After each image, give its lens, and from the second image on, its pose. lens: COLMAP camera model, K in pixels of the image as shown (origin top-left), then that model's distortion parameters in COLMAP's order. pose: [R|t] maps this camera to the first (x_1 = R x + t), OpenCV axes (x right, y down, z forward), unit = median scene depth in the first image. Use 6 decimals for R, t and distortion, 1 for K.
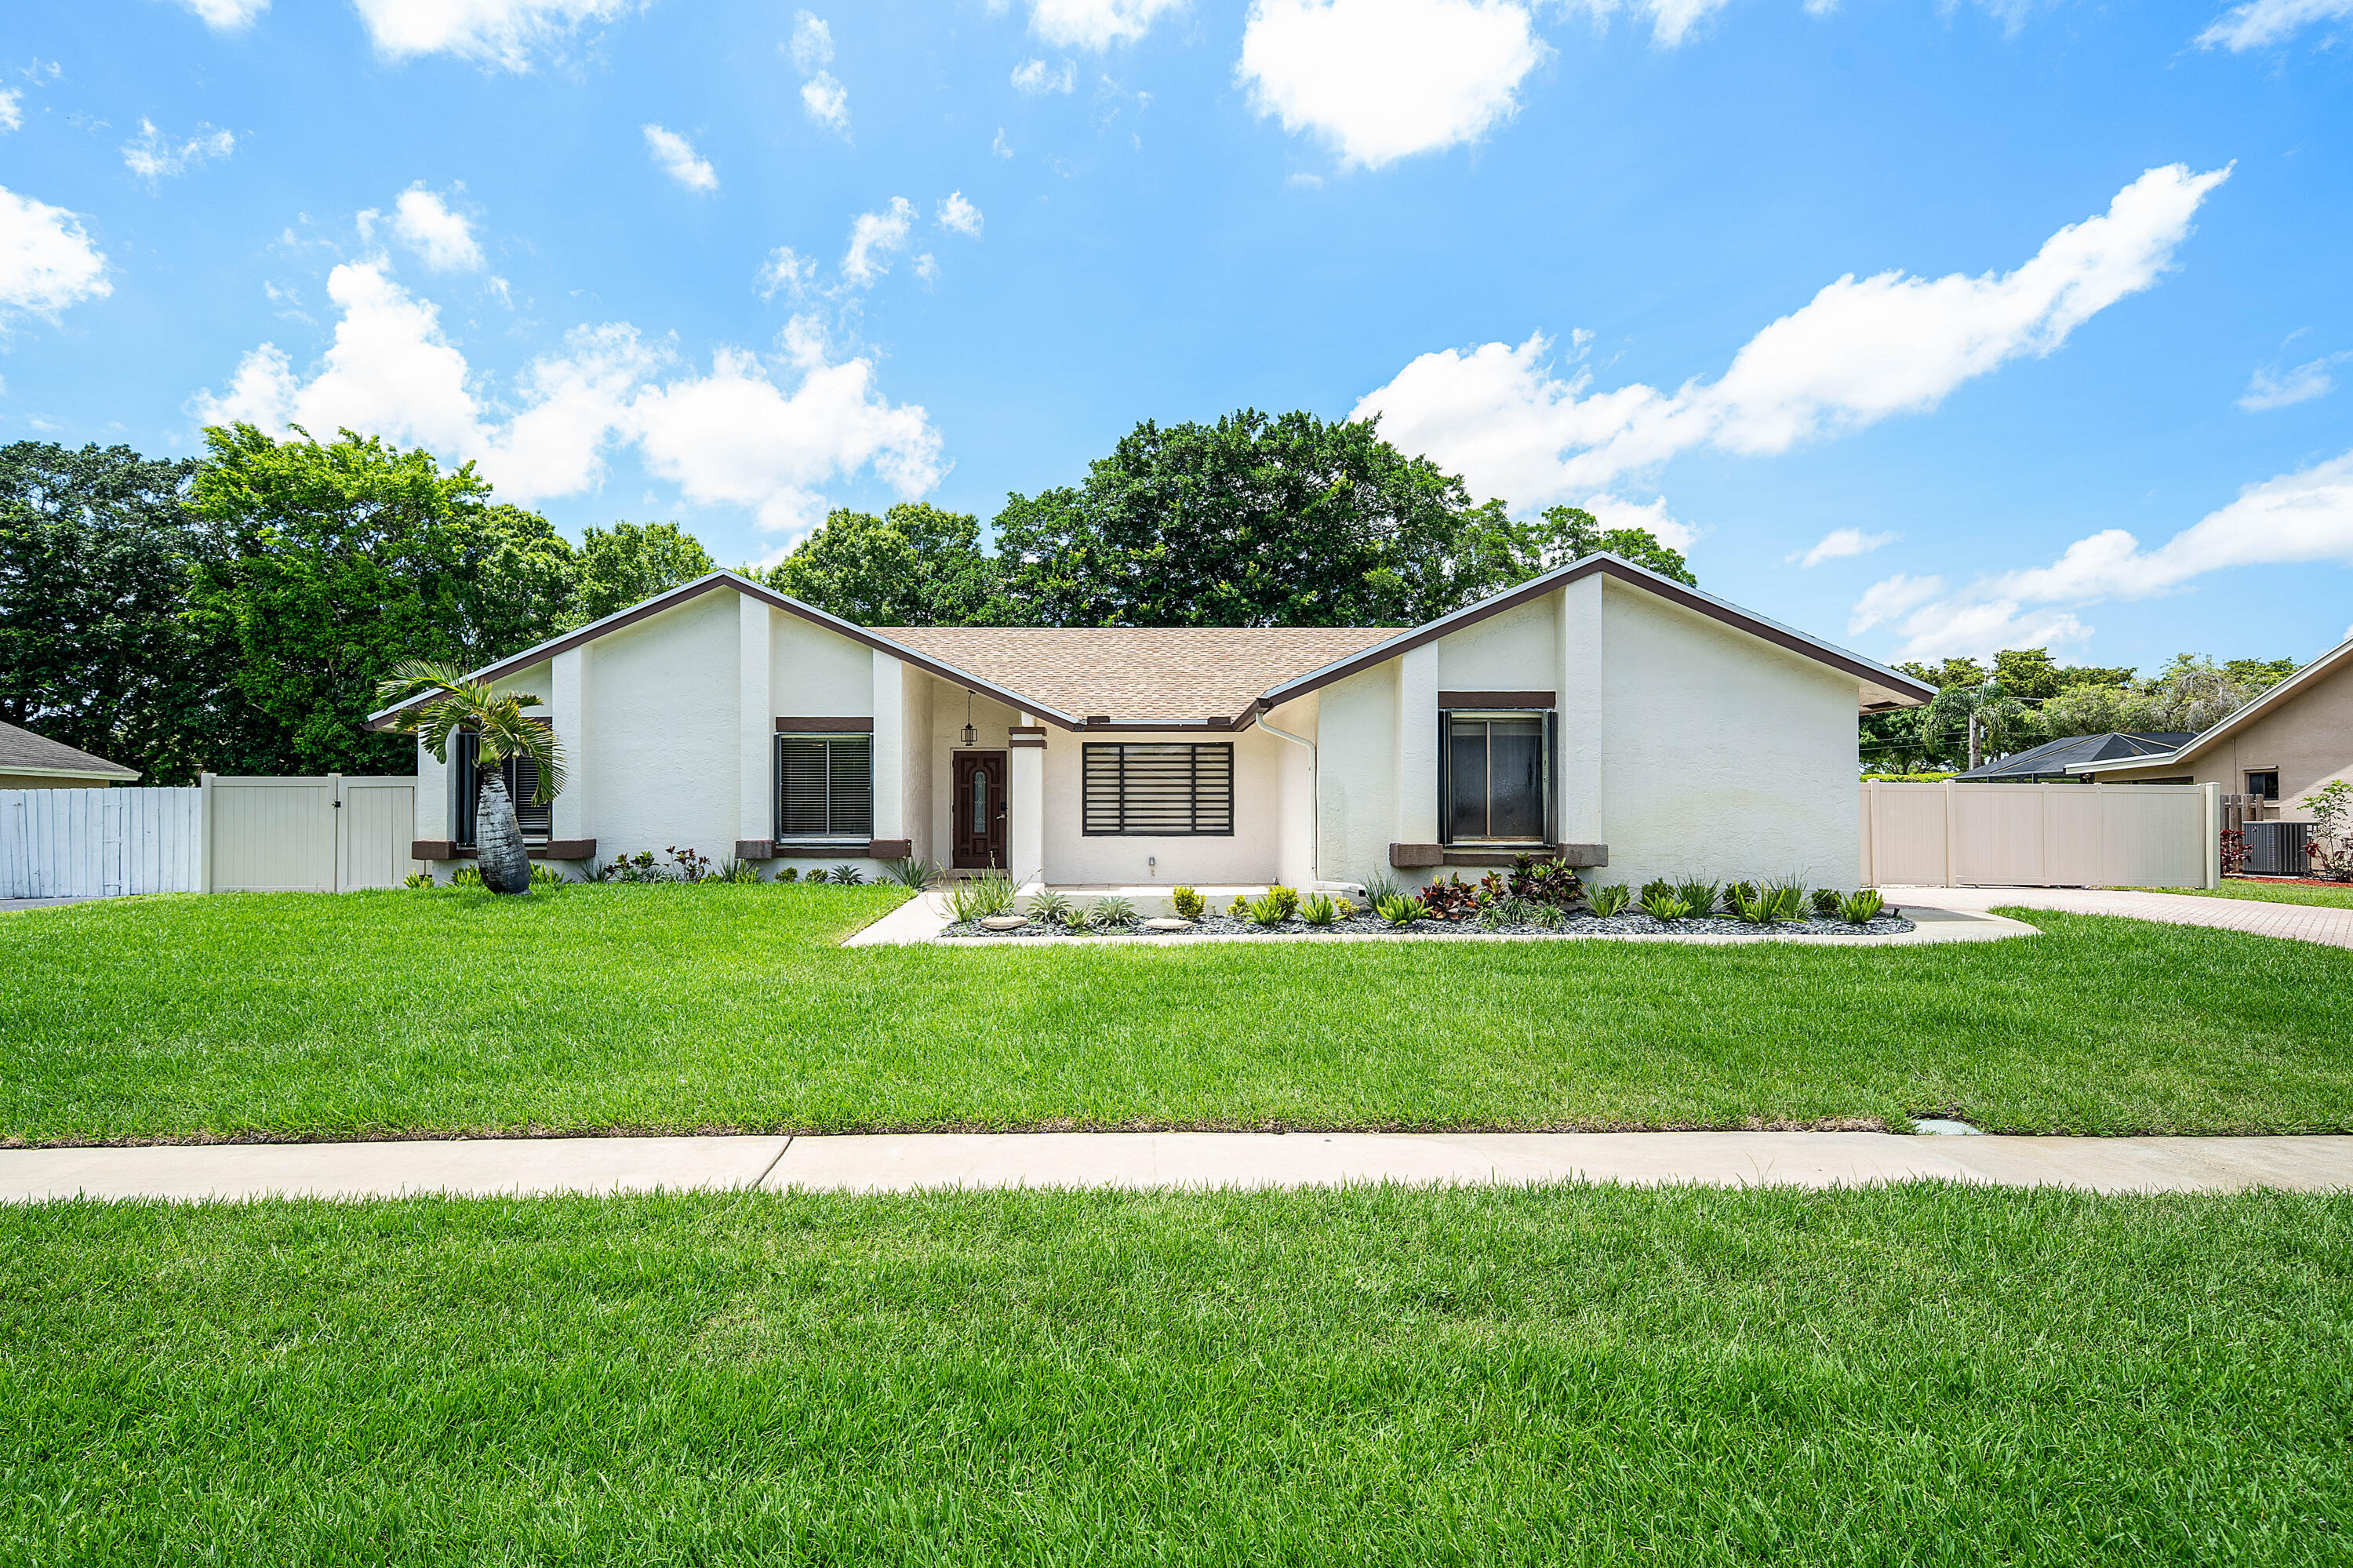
lens RADIAL K [[1171.1, 0, 1180.5], [0, 1171.1, 808.5], [0, 0, 1]] dist [0.005337, 0.000122]
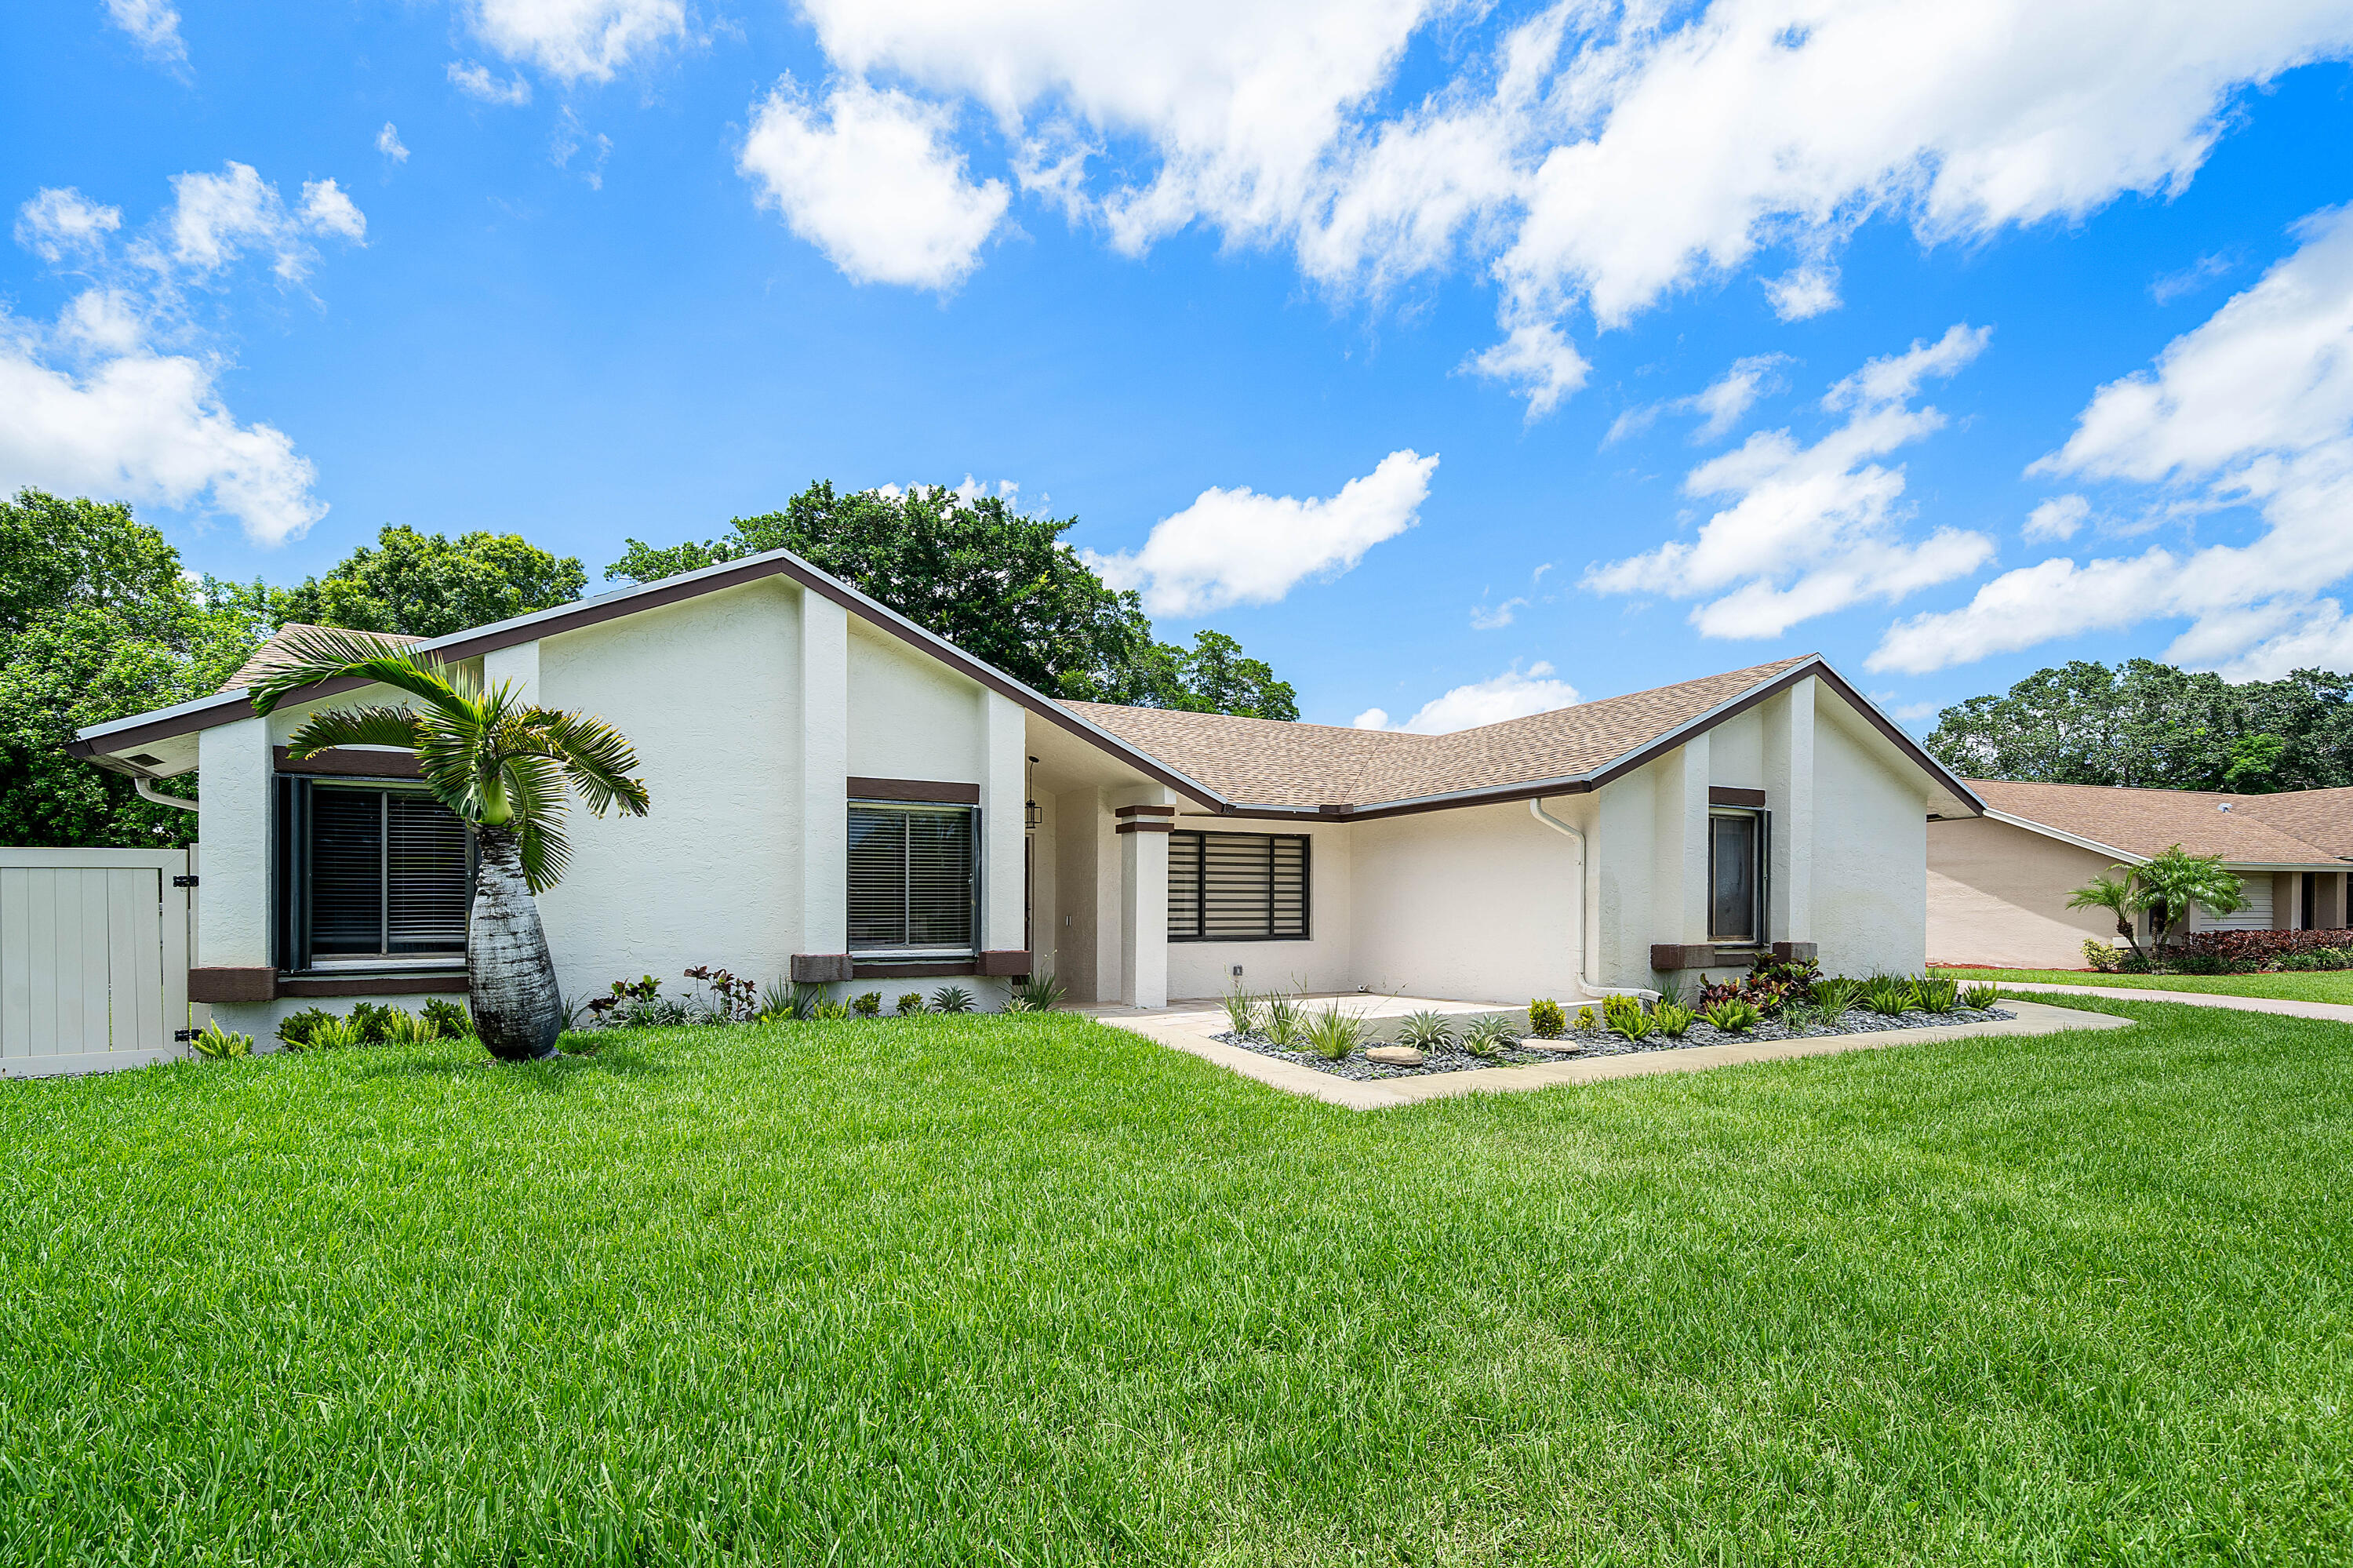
lens RADIAL K [[1097.9, 0, 1164.3], [0, 1097.9, 909.7], [0, 0, 1]] dist [-0.015231, 0.002707]
pose [[0.878405, -0.000084, 0.477917, -0.452491], [0.002346, 0.999989, -0.004137, 0.003699], [-0.477911, 0.004755, 0.878395, 0.317773]]
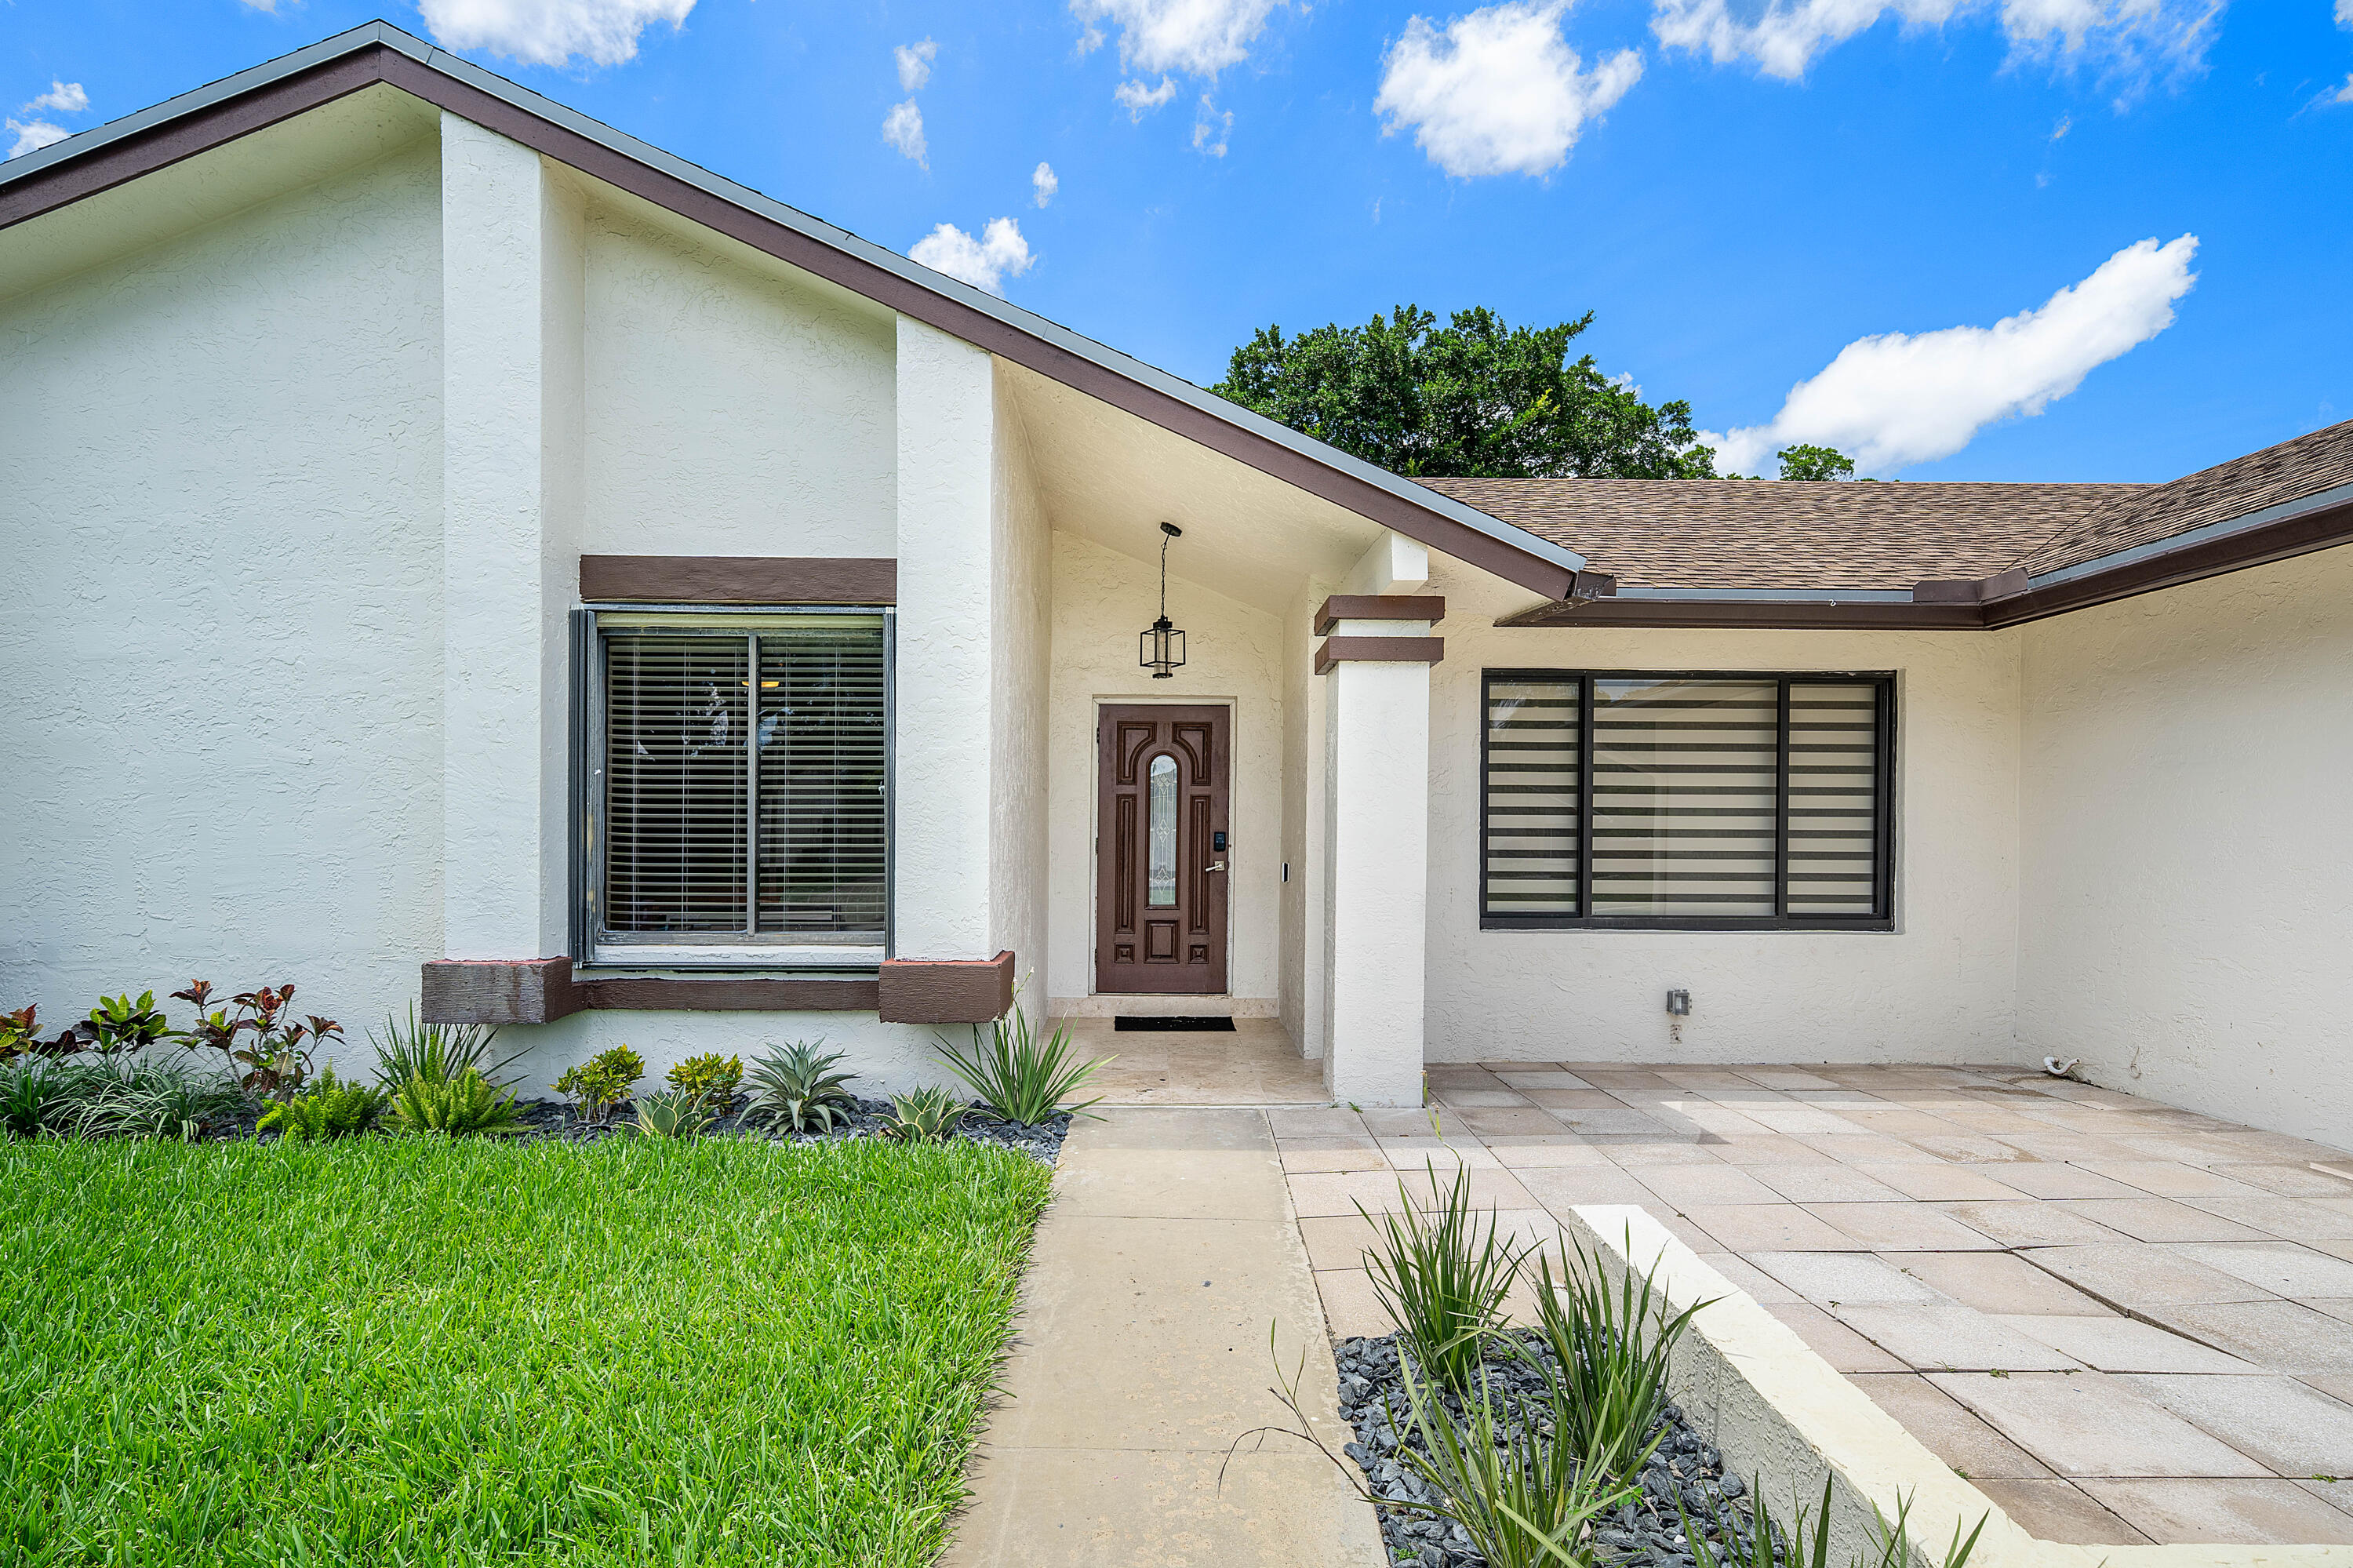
lens RADIAL K [[1090.5, 0, 1191.4], [0, 1090.5, 835.2], [0, 0, 1]] dist [-0.005984, 0.001138]
pose [[0.999972, 0.006391, -0.003766, -0.170064], [-0.006386, 0.999979, 0.001414, -0.005197], [0.003775, -0.001390, 0.999992, 0.663732]]
